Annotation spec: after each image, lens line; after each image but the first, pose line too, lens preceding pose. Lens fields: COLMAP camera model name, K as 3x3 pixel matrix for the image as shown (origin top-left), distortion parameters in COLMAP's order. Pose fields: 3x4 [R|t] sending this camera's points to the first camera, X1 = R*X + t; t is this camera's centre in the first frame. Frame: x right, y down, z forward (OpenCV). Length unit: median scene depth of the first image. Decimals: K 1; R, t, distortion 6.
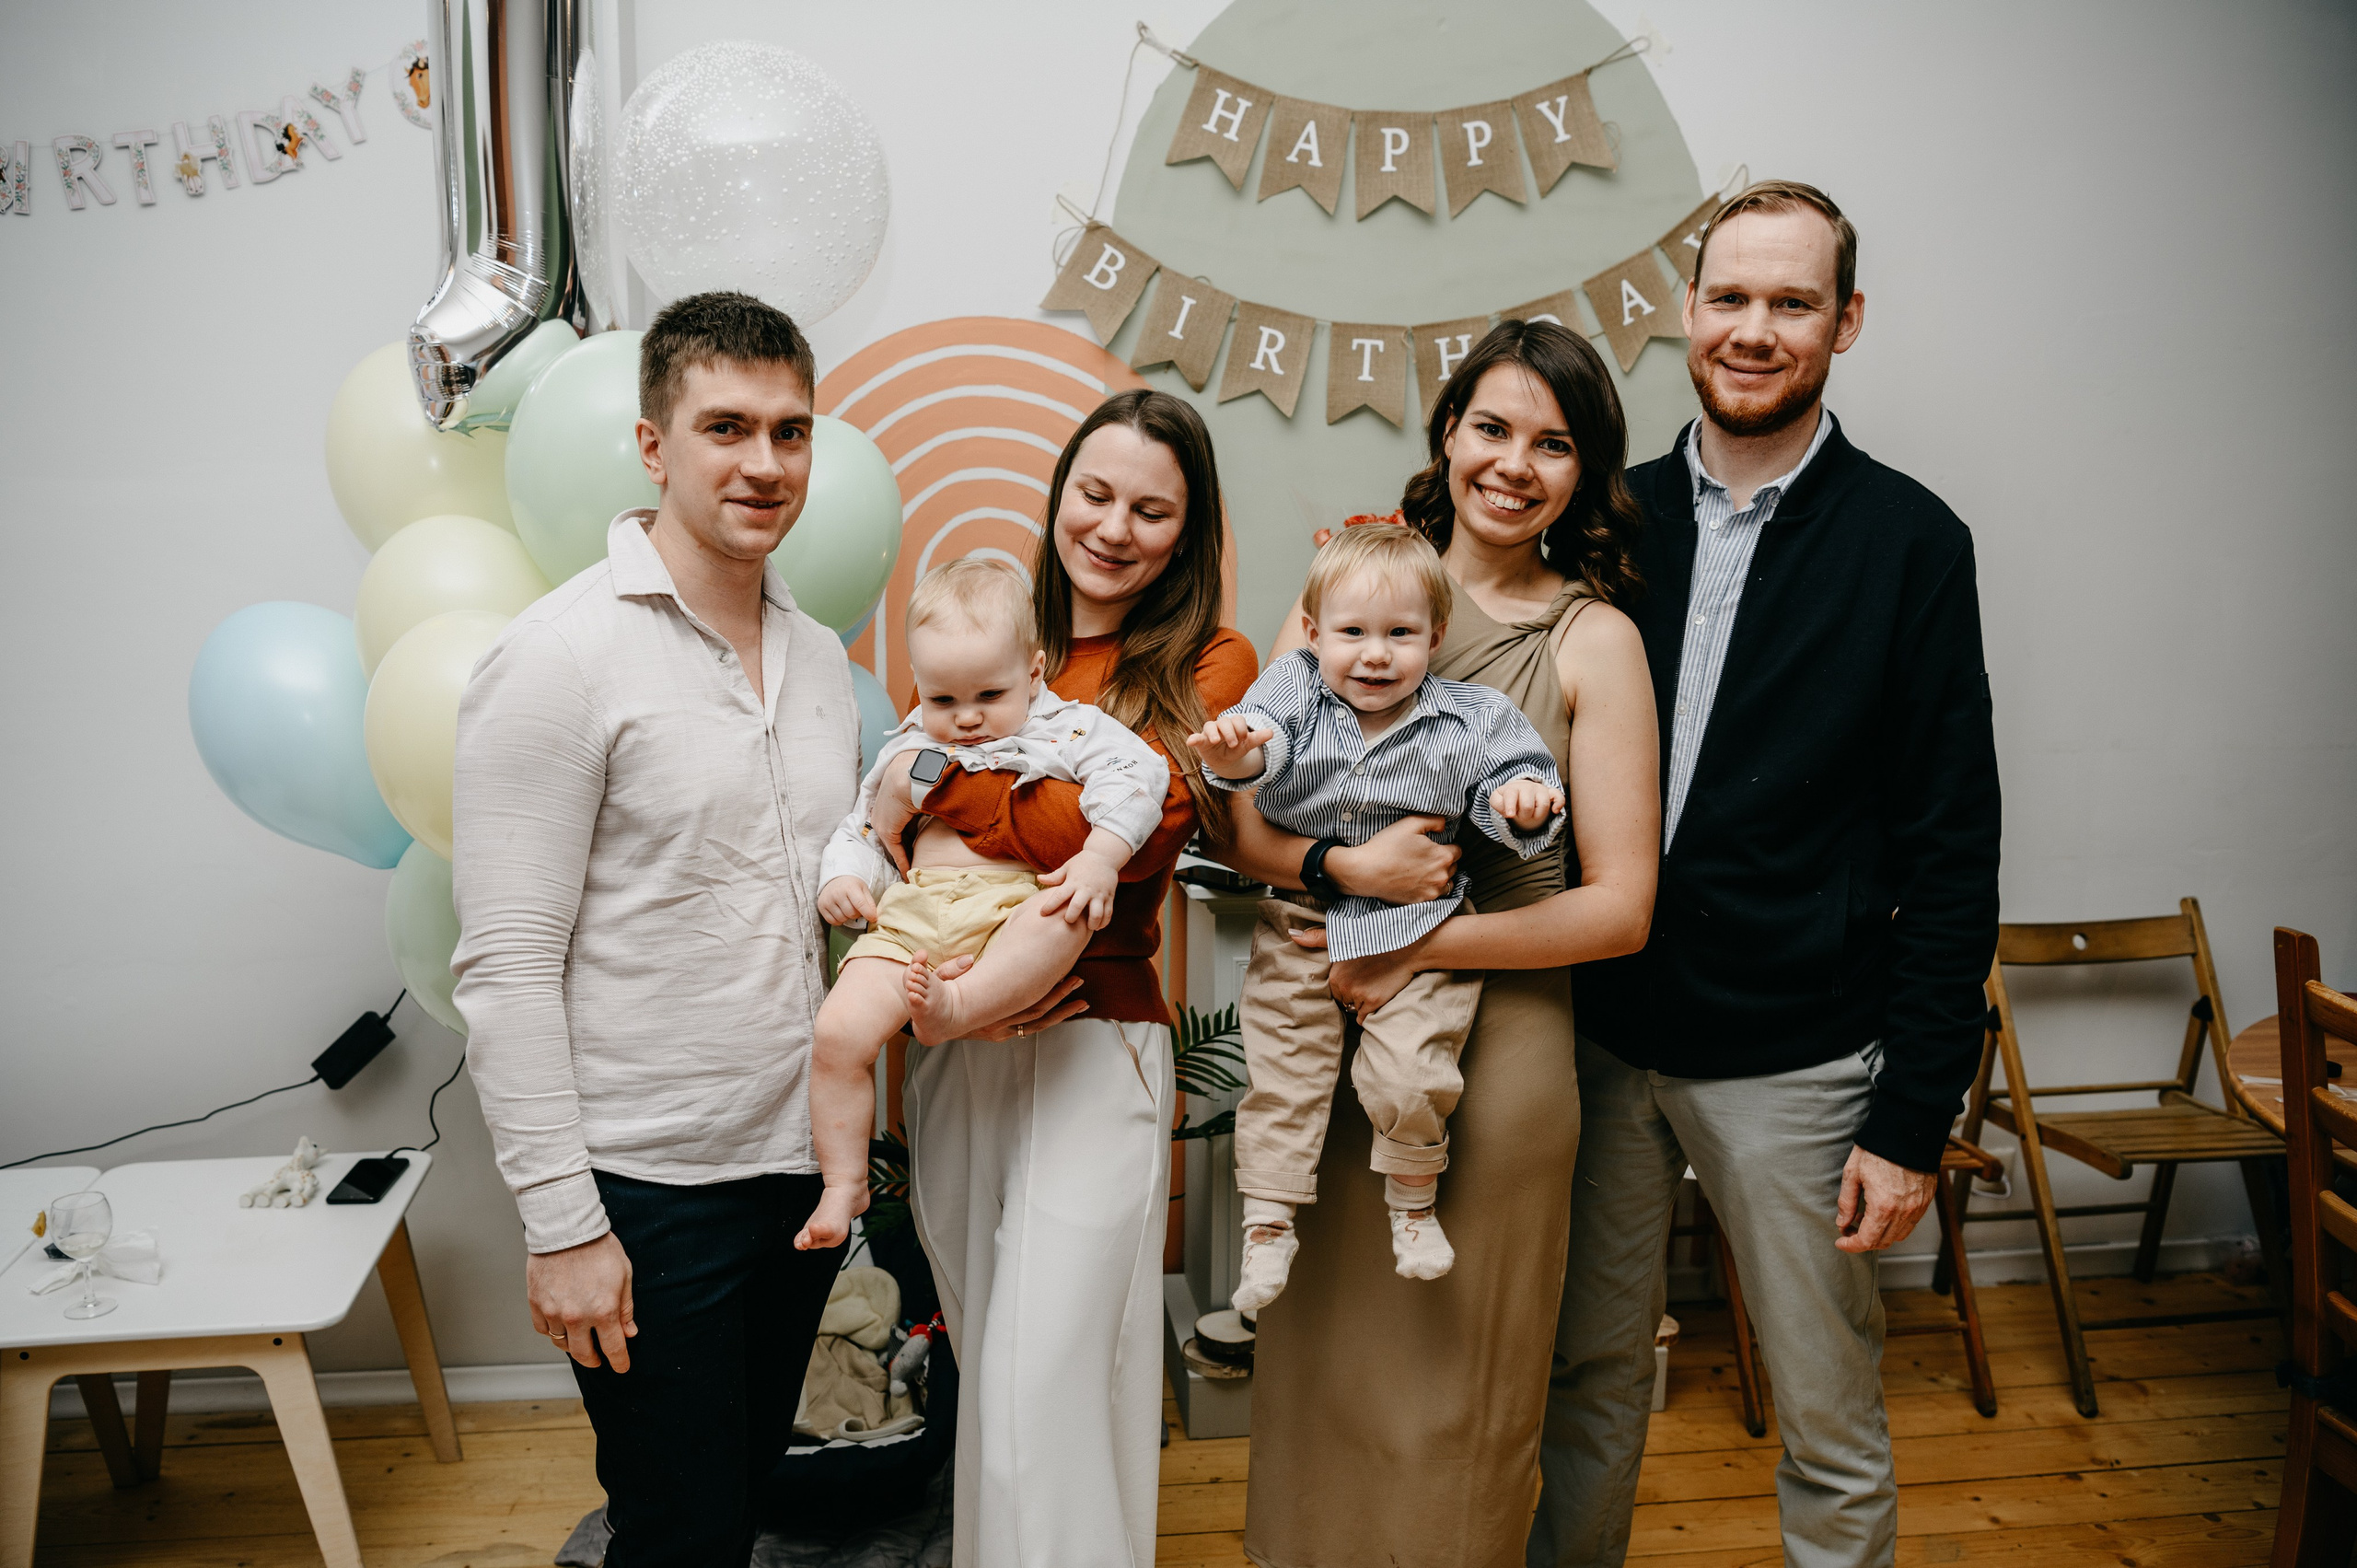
lens RADIAL K [[1904.0, 0, 1162.6], [0, 1904.0, 774.5], [0, 0, 1]] dist [-0.040906, 0.029098]
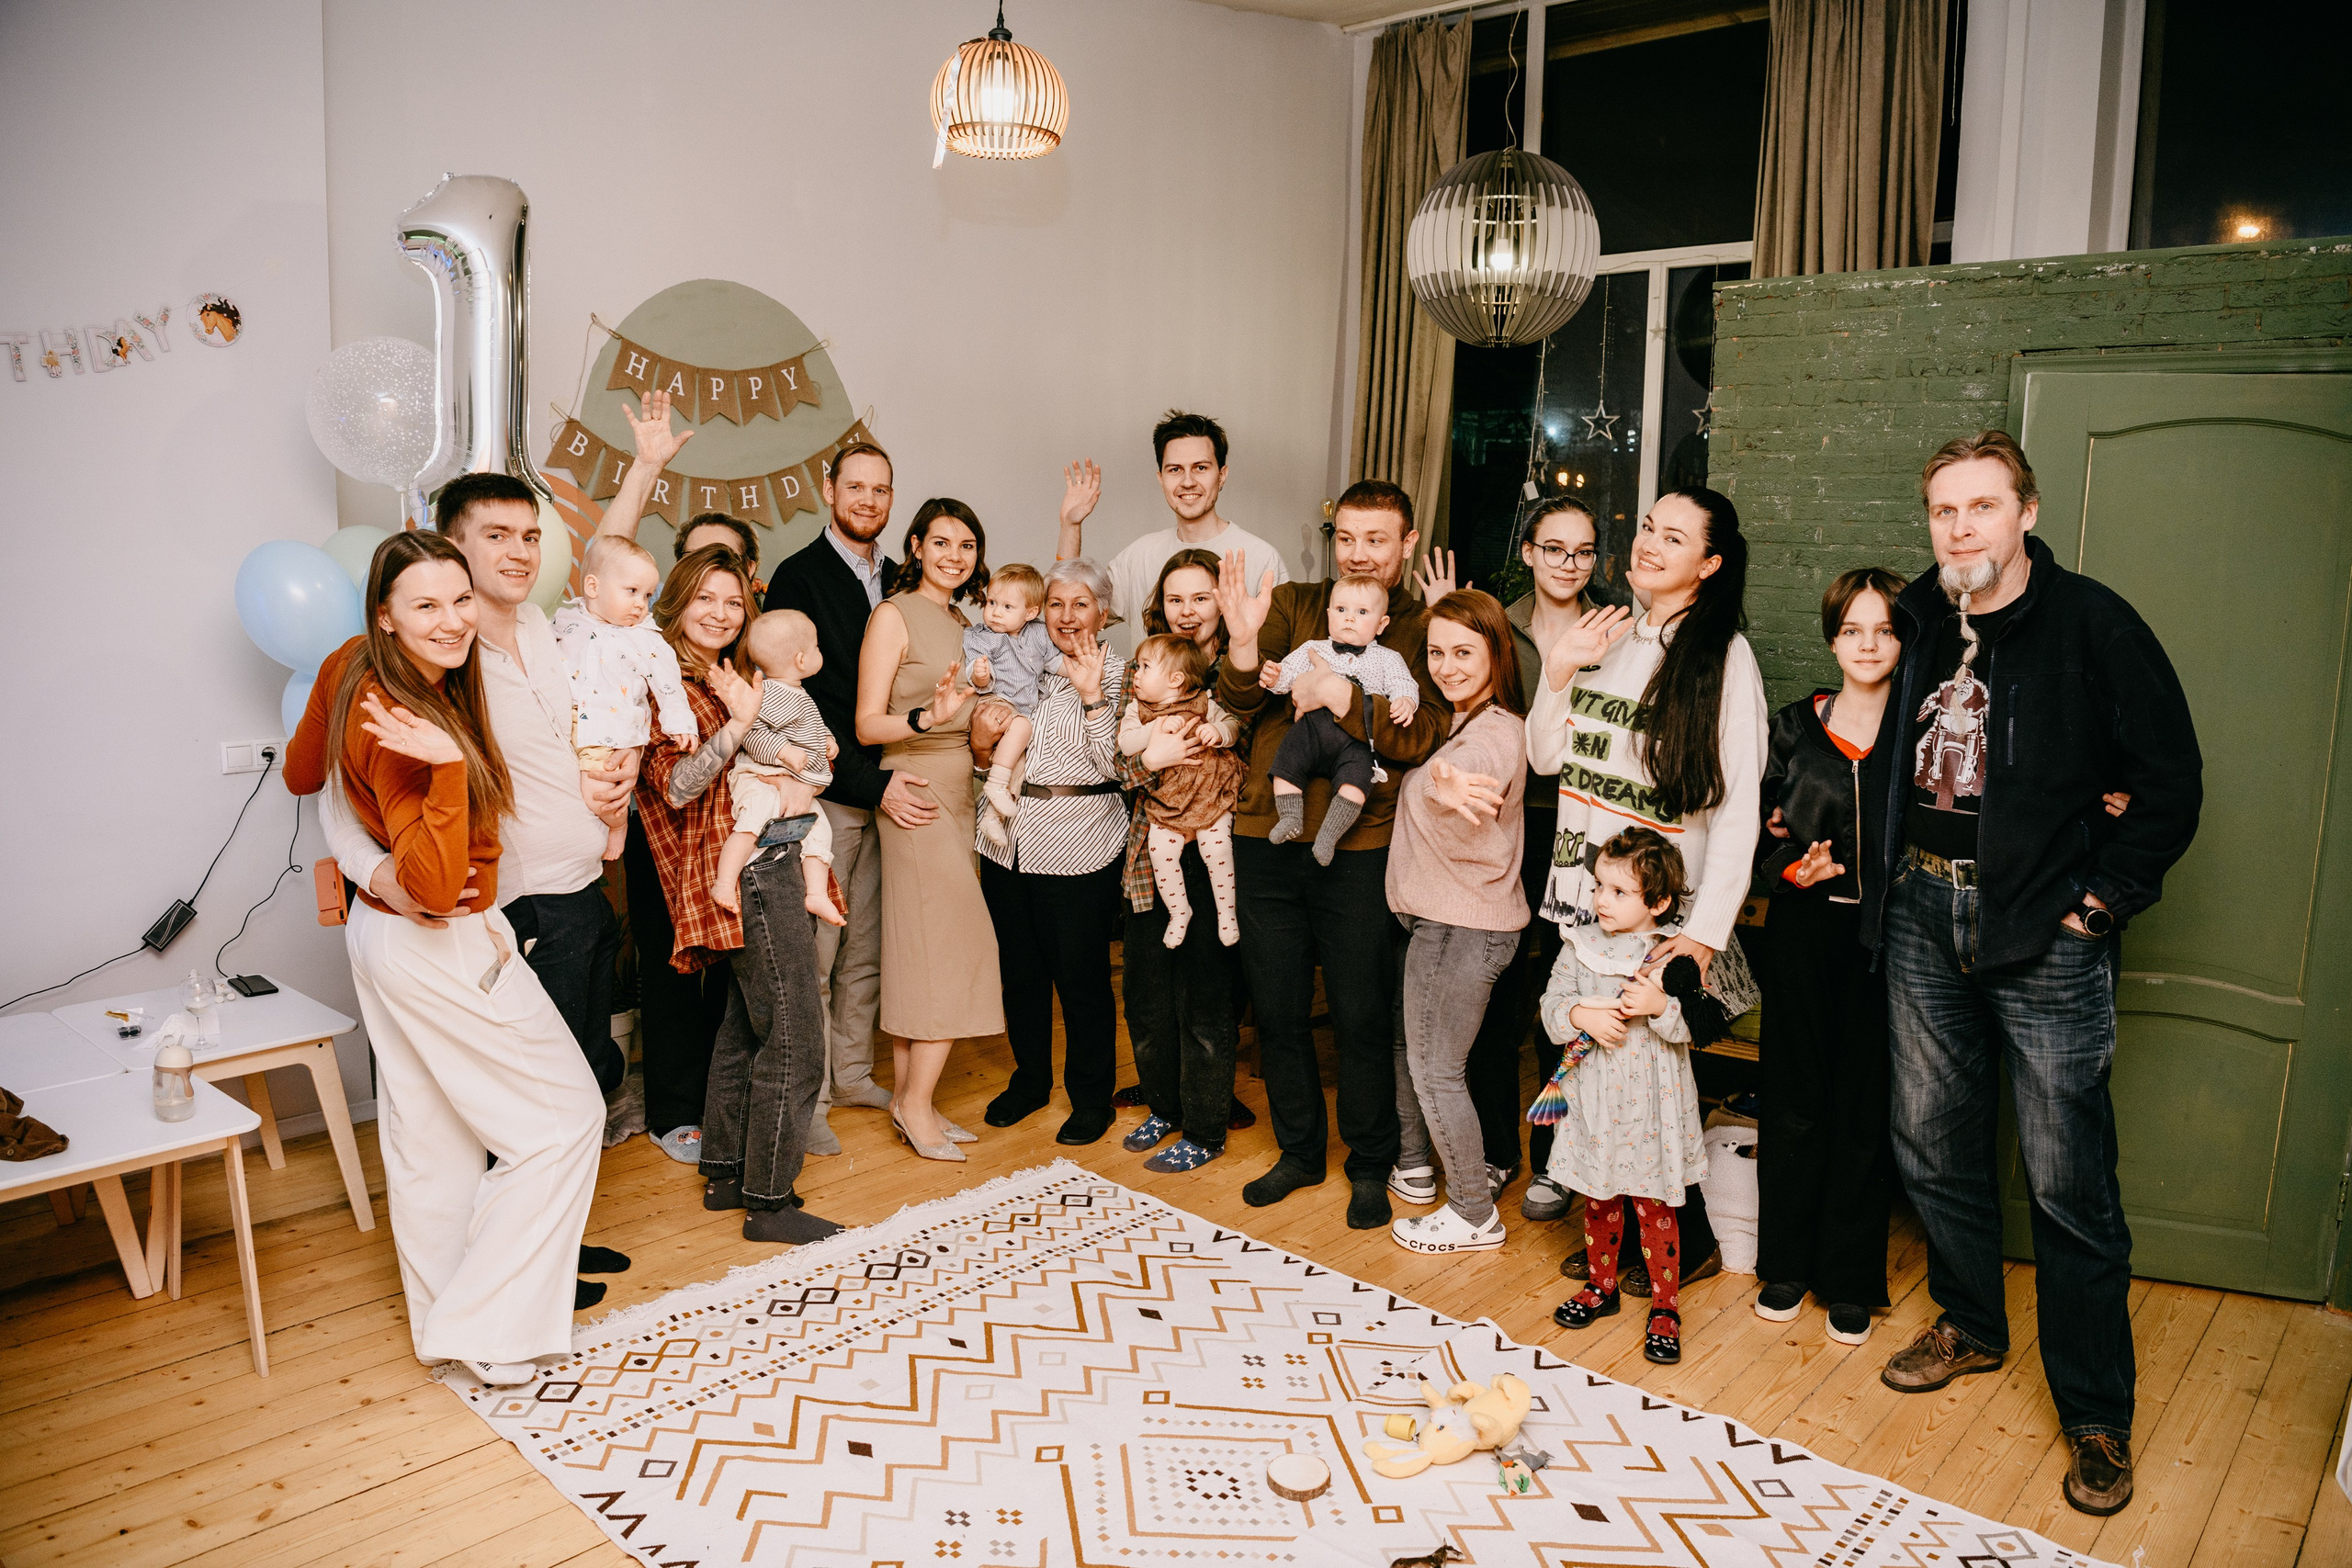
lens RADIAL K [[1735.9, 0, 1145.9], [0, 1735.9, 767.7], [0, 0, 1]] dist [-0.004582, -0.024607]
pose [[0.760465, -0.078280, 0.644643, -0.709488], [0.100777, 0.994907, 0.001930, 0.092811], [-0.641511, 0.063498, 0.764481, -0.596430]]
